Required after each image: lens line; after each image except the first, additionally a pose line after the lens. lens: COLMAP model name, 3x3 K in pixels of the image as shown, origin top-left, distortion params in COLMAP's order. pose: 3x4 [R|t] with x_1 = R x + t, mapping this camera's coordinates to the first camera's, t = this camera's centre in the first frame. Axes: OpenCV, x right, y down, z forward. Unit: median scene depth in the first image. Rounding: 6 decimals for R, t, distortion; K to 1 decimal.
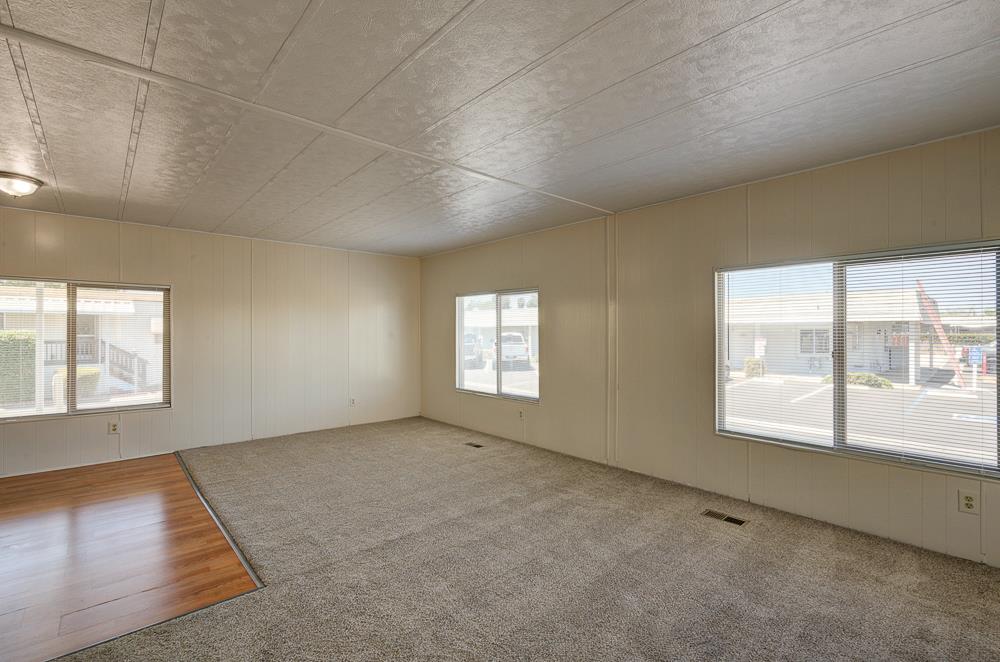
lens RADIAL K [[443.2, 0, 499.3], [0, 443.2, 333.3], [0, 0, 1]] dist [-0.002658, 0.001037]
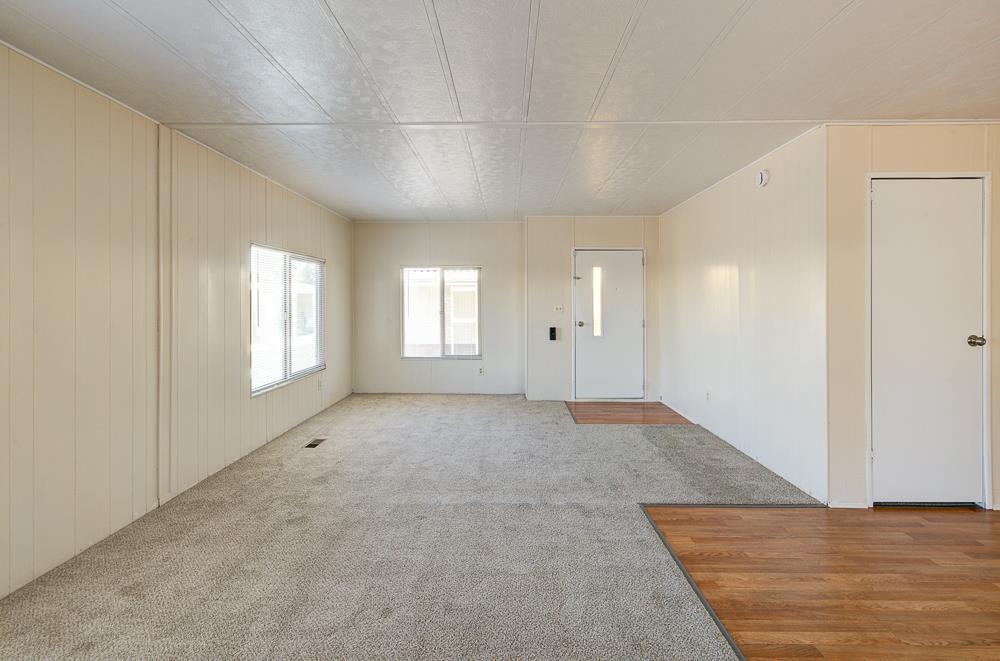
lens RADIAL K [[443.2, 0, 501.1], [0, 443.2, 305.9], [0, 0, 1]] dist [-0.002658, 0.001037]
pose [[-0.737283, -0.006726, 0.675551, -0.751126], [-0.001363, 0.999963, 0.008468, -0.008731], [-0.675583, 0.005323, -0.737265, 1.513077]]
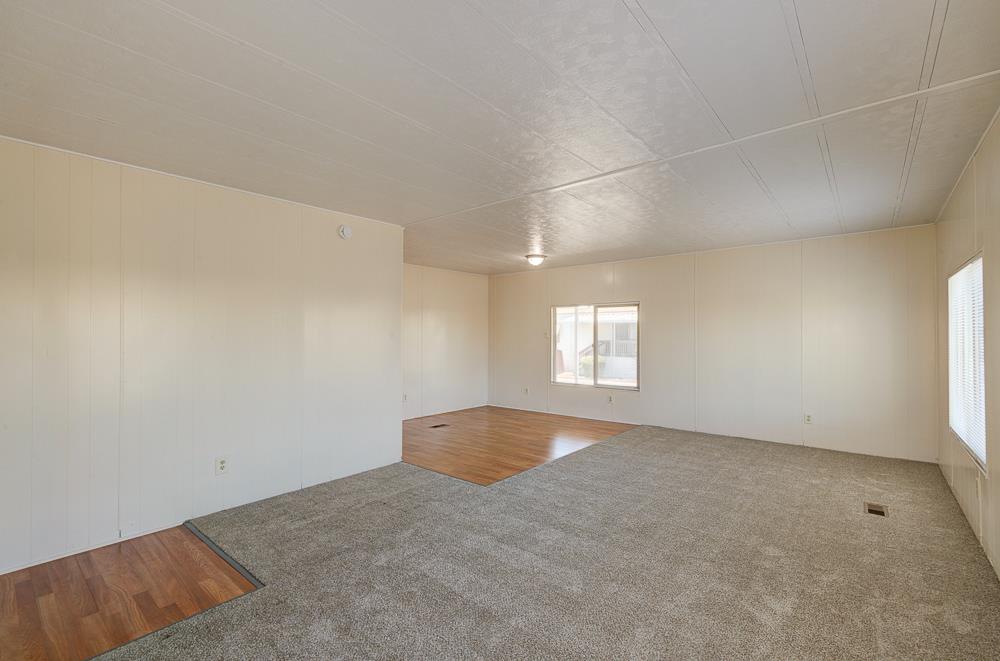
lens RADIAL K [[443.2, 0, 498.0], [0, 443.2, 332.1], [0, 0, 1]] dist [-0.002658, 0.001037]
pose [[0.148982, 0.001039, -0.988839, 0.819631], [0.001741, 0.999998, 0.001313, -0.025811], [0.988838, -0.001917, 0.148979, 0.539191]]
